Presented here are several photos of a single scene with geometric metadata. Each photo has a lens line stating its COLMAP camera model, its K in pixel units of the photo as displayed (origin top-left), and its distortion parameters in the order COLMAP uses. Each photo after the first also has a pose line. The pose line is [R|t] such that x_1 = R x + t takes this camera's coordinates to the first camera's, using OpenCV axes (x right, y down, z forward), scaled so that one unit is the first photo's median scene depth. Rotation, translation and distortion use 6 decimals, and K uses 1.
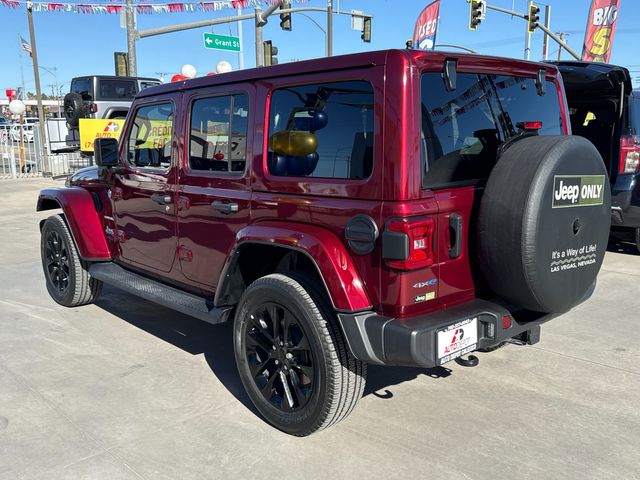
lens RADIAL K [[589.0, 0, 322.2], [0, 589.0, 239.7], [0, 0, 1]] dist [0.147022, -0.286352]
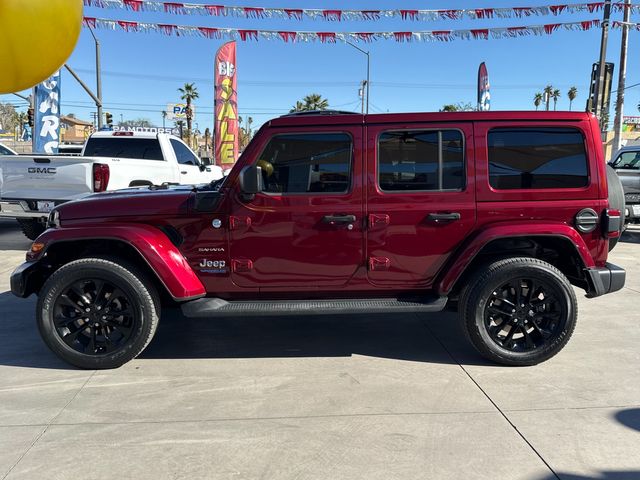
lens RADIAL K [[548.4, 0, 320.3], [0, 548.4, 240.9], [0, 0, 1]] dist [0.107794, -0.167755]
pose [[0.652676, -0.102460, 0.750677, -1.329713], [0.128573, 0.991421, 0.023532, -0.071601], [-0.746648, 0.081158, 0.660250, 0.446709]]
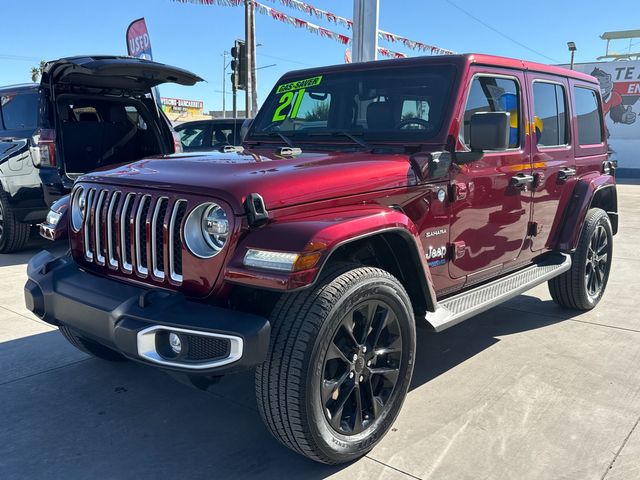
lens RADIAL K [[583.8, 0, 319.3], [0, 583.8, 237.4], [0, 0, 1]] dist [0.124015, -0.235381]
pose [[-0.096240, -0.153805, 0.983403, -1.474934], [0.178504, 0.969305, 0.169069, -0.246821], [-0.979221, 0.191813, -0.065831, 1.744300]]
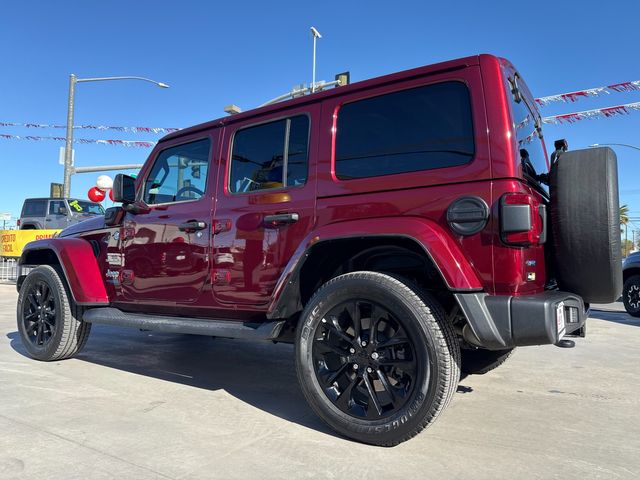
lens RADIAL K [[446.3, 0, 319.4], [0, 446.3, 244.9], [0, 0, 1]] dist [0.058515, -0.072131]
pose [[0.968919, 0.028021, 0.245785, -0.307007], [0.028140, 0.974631, -0.222044, 0.171003], [-0.245772, 0.222059, 0.943550, 0.291764]]
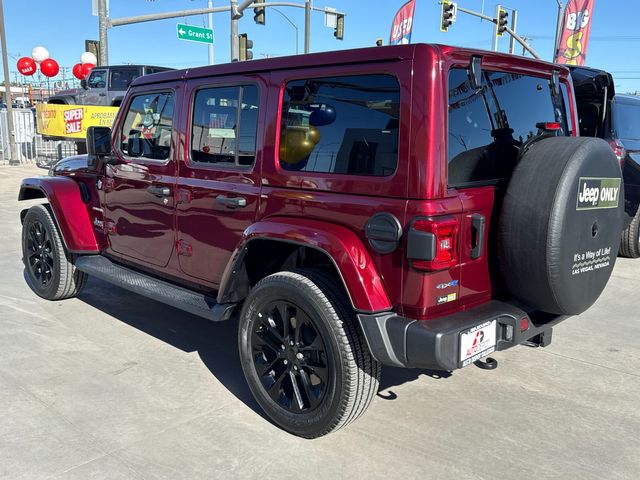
lens RADIAL K [[583.8, 0, 319.3], [0, 583.8, 237.4], [0, 0, 1]] dist [0.124015, -0.235381]
pose [[0.998291, 0.019034, 0.055255, -0.077028], [-0.019321, 0.999802, 0.004661, -0.003330], [-0.055155, -0.005721, 0.998461, 0.036742]]
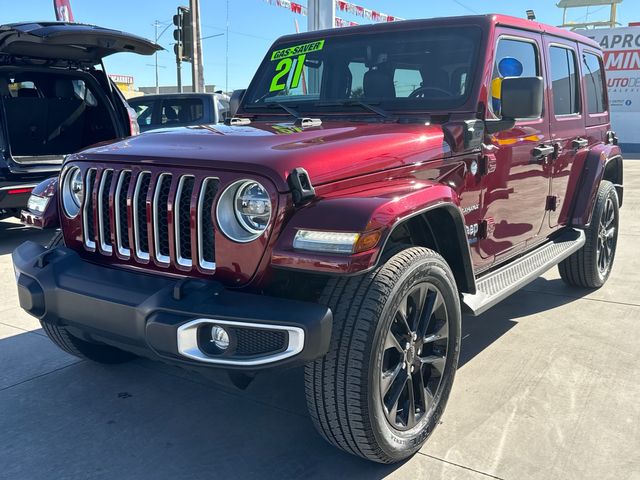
lens RADIAL K [[627.5, 0, 318.3], [0, 627.5, 238.0], [0, 0, 1]] dist [0.136127, -0.274436]
pose [[-0.184544, -0.172238, 0.967614, -1.435610], [0.191229, 0.959416, 0.207250, -0.256685], [-0.964041, 0.223282, -0.144117, 1.860714]]
